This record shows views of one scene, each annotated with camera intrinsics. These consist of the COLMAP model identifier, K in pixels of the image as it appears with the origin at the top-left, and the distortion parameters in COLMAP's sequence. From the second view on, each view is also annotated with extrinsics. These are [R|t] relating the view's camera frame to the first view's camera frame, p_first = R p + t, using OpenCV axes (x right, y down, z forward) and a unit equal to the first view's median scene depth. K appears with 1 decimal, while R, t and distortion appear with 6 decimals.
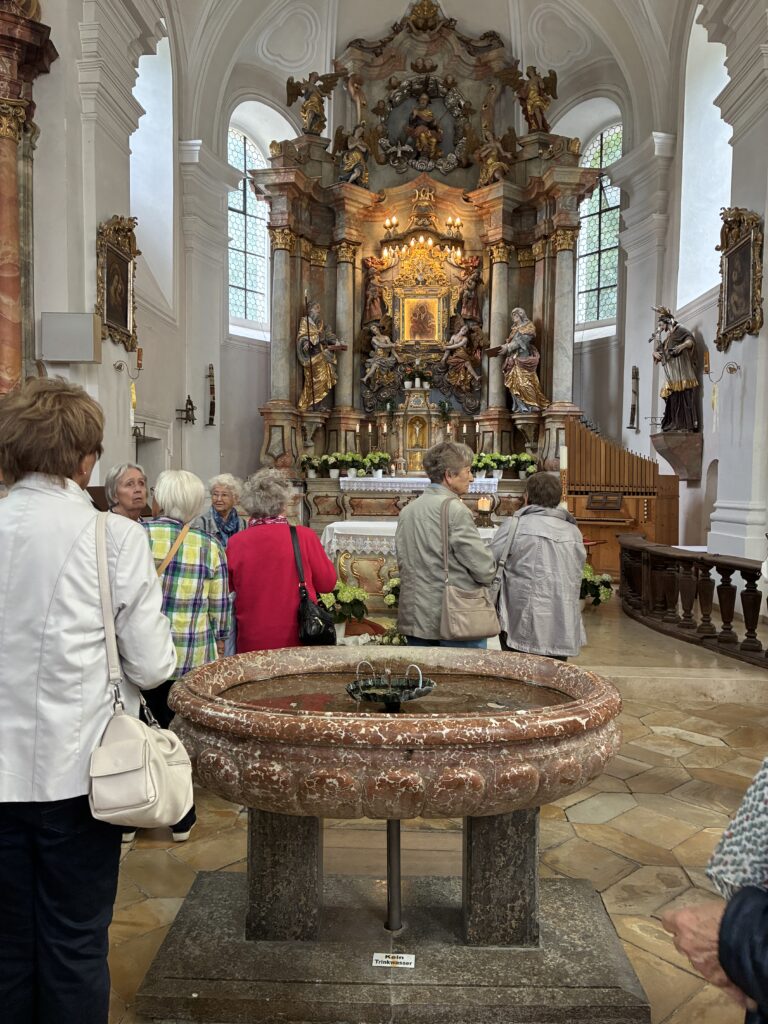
lens RADIAL K [[772.9, 0, 381.6], [0, 772.9, 516.4], [0, 0, 1]] dist [0.019817, -0.028385]
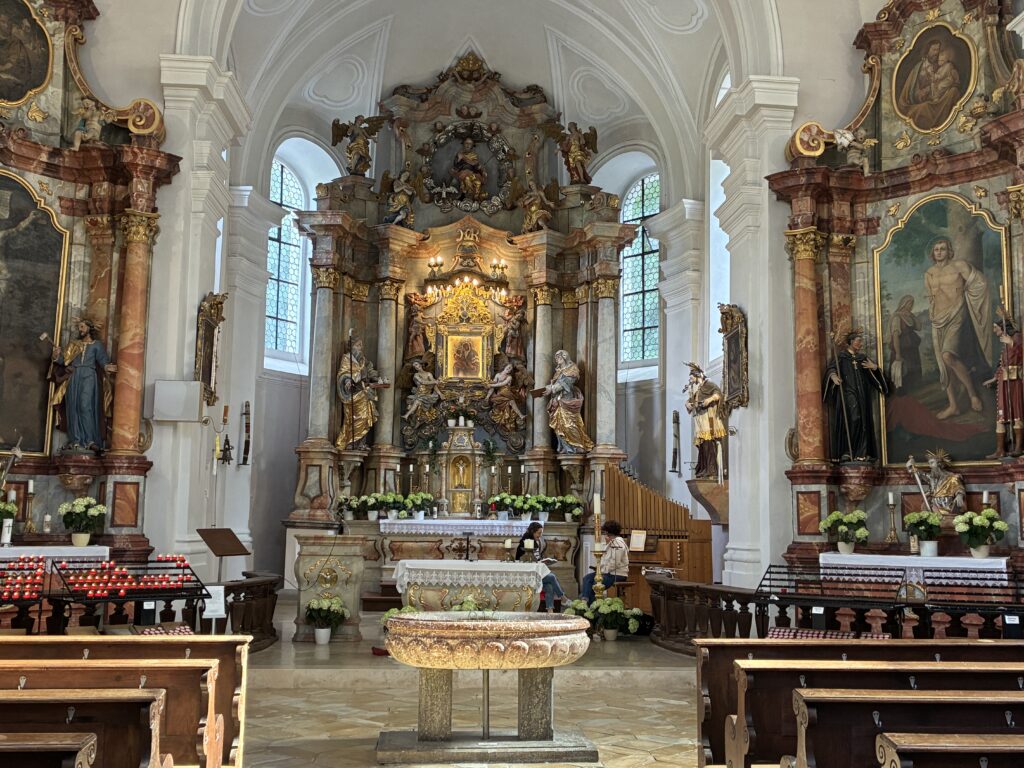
lens RADIAL K [[1068.4, 0, 512.6], [0, 1068.4, 380.9], [0, 0, 1]] dist [0.167950, 0.000000]
pose [[0.993356, 0.018764, 0.113541, -0.043928], [0.001557, 0.984336, -0.176296, 0.014840], [-0.115070, 0.175301, 0.977767, -0.339632]]
